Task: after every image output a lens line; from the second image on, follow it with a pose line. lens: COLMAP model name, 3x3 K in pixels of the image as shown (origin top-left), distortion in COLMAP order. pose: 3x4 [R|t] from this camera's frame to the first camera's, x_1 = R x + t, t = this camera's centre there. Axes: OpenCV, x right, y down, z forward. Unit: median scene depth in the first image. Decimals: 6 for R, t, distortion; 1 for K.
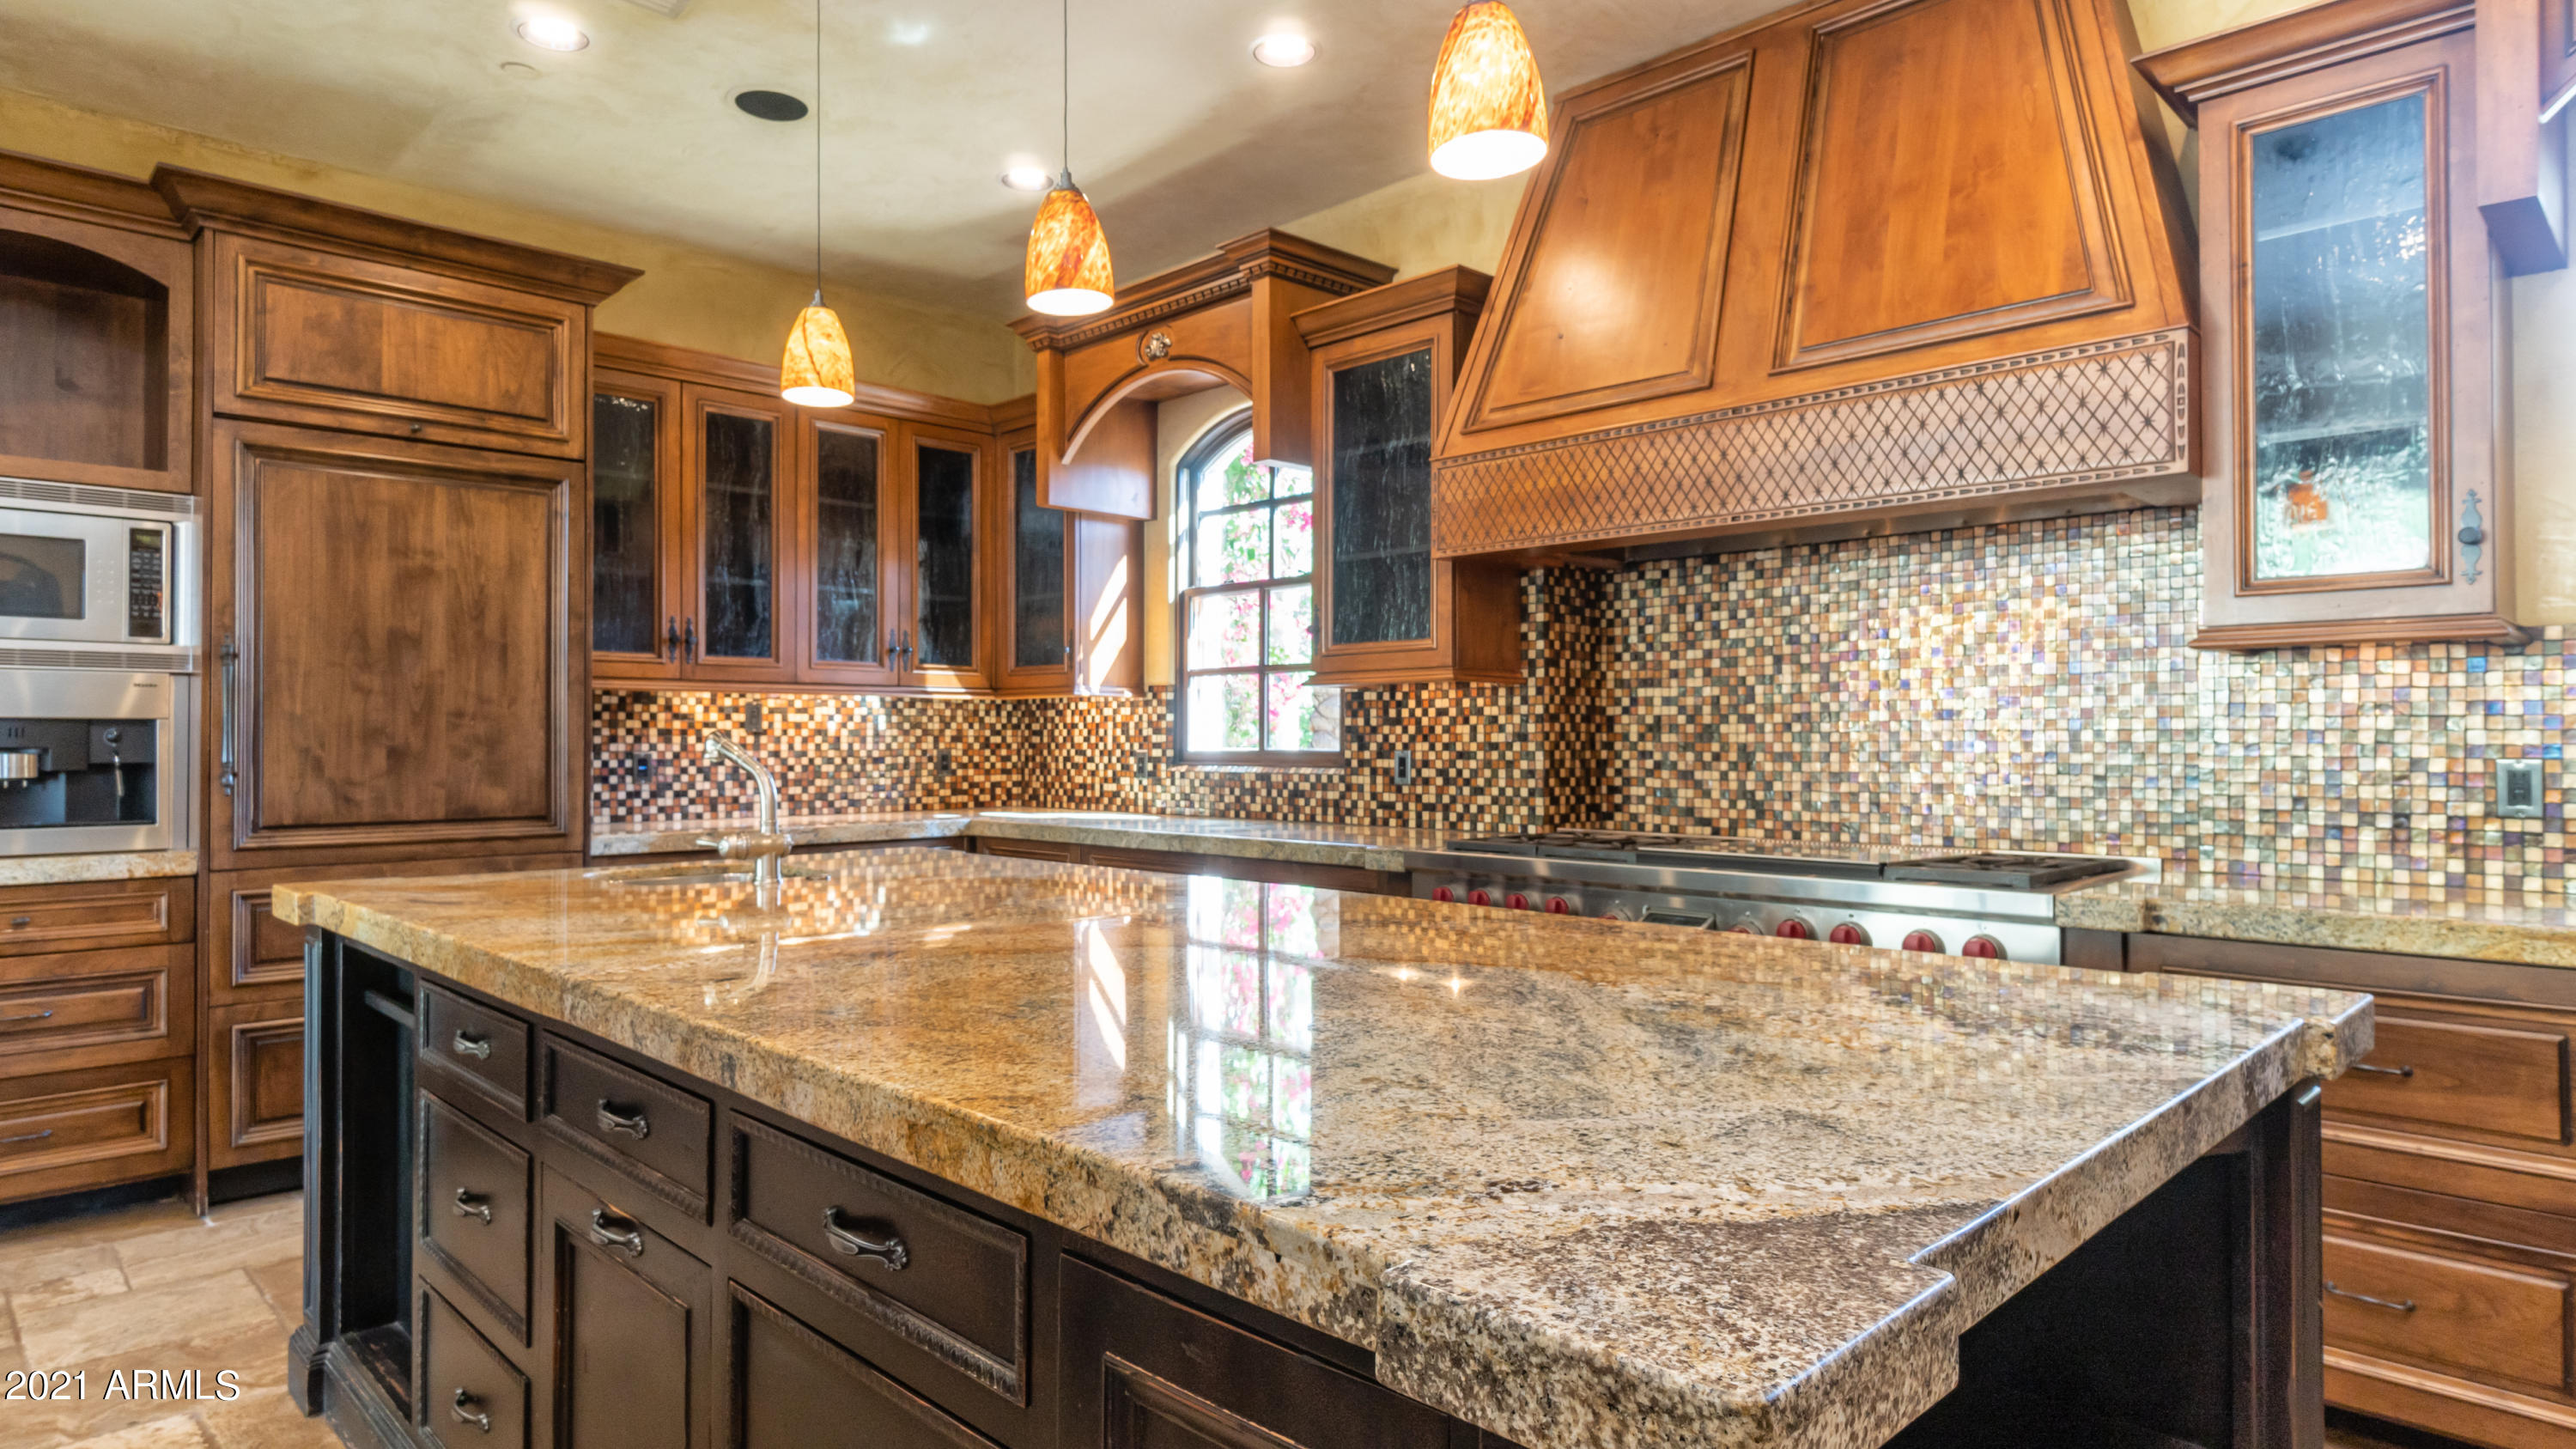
lens RADIAL K [[1437.1, 0, 1288.0], [0, 1437.1, 724.5], [0, 0, 1]] dist [0.000796, 0.000010]
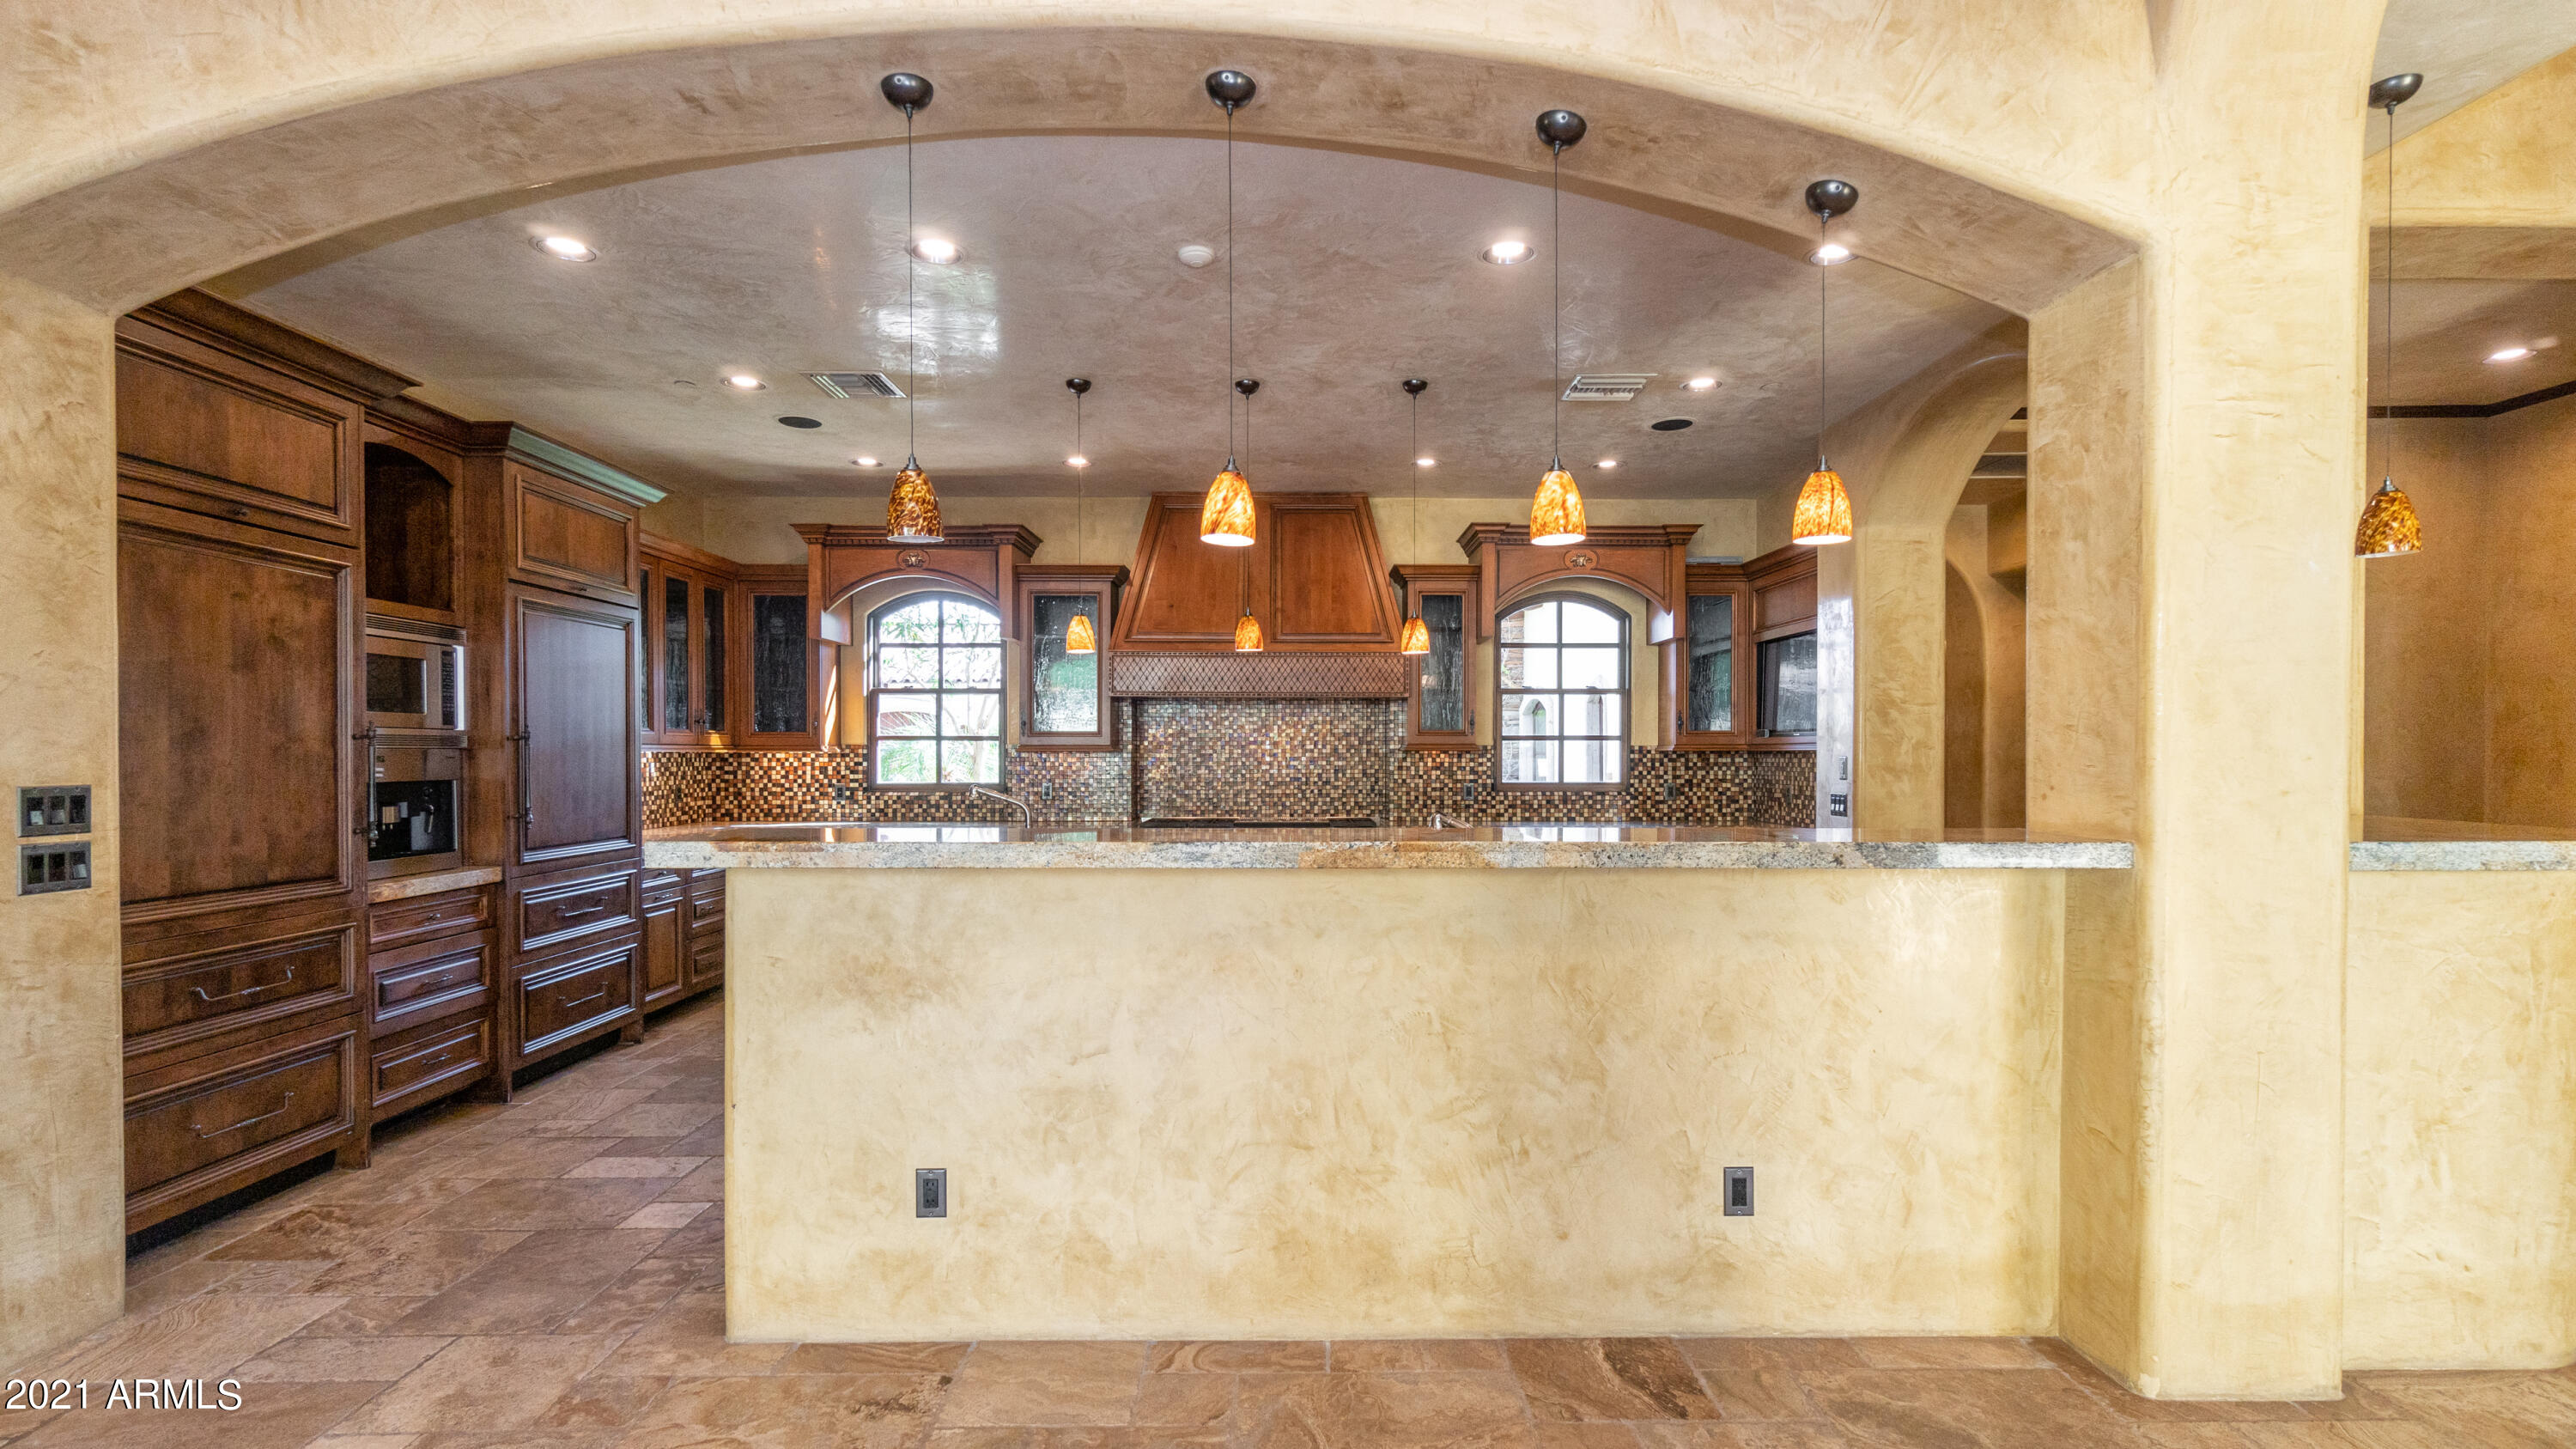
lens RADIAL K [[1169.2, 0, 1291.4], [0, 1169.2, 761.7], [0, 0, 1]] dist [-0.001609, -0.000014]
pose [[0.688040, -0.005467, 0.725652, -0.753439], [-0.009040, 0.999829, 0.016105, -0.035191], [-0.725617, -0.017641, 0.687873, -0.321251]]
